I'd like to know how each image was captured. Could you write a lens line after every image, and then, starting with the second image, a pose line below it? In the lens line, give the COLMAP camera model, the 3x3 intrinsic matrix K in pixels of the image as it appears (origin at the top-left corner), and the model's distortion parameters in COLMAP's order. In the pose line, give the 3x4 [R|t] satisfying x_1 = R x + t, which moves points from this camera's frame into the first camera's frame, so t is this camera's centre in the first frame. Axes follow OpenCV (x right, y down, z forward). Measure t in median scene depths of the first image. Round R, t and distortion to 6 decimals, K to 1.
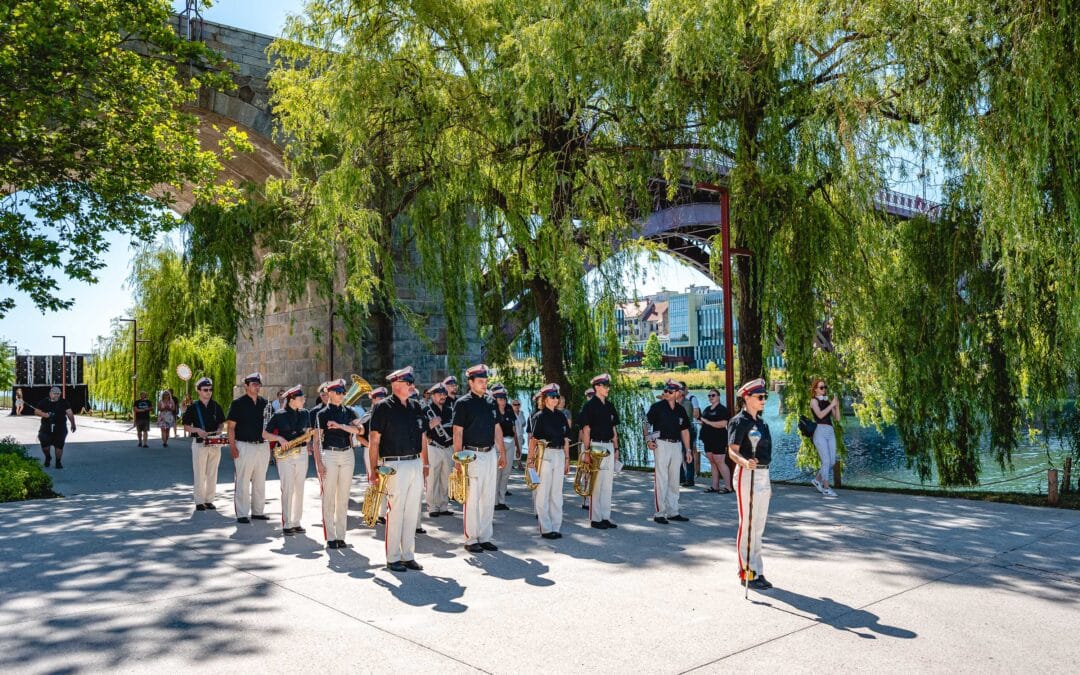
lens RADIAL K [[783.8, 0, 538.2], [0, 783.8, 338.1], [0, 0, 1]] dist [-0.008123, -0.000916]
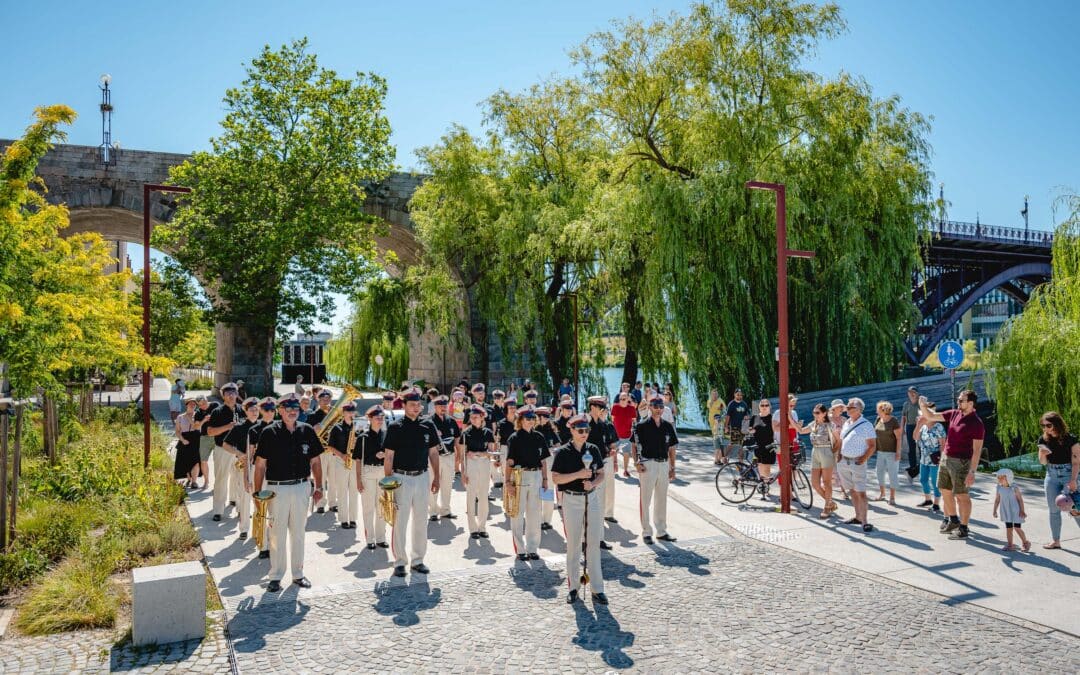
lens RADIAL K [[783.8, 0, 541.2], [0, 783.8, 338.3], [0, 0, 1]] dist [-0.008123, -0.000916]
pose [[0.969106, 0.009890, -0.246445, 0.323298], [-0.002333, 0.999519, 0.030938, -0.060725], [0.246632, -0.029407, 0.968663, -0.582428]]
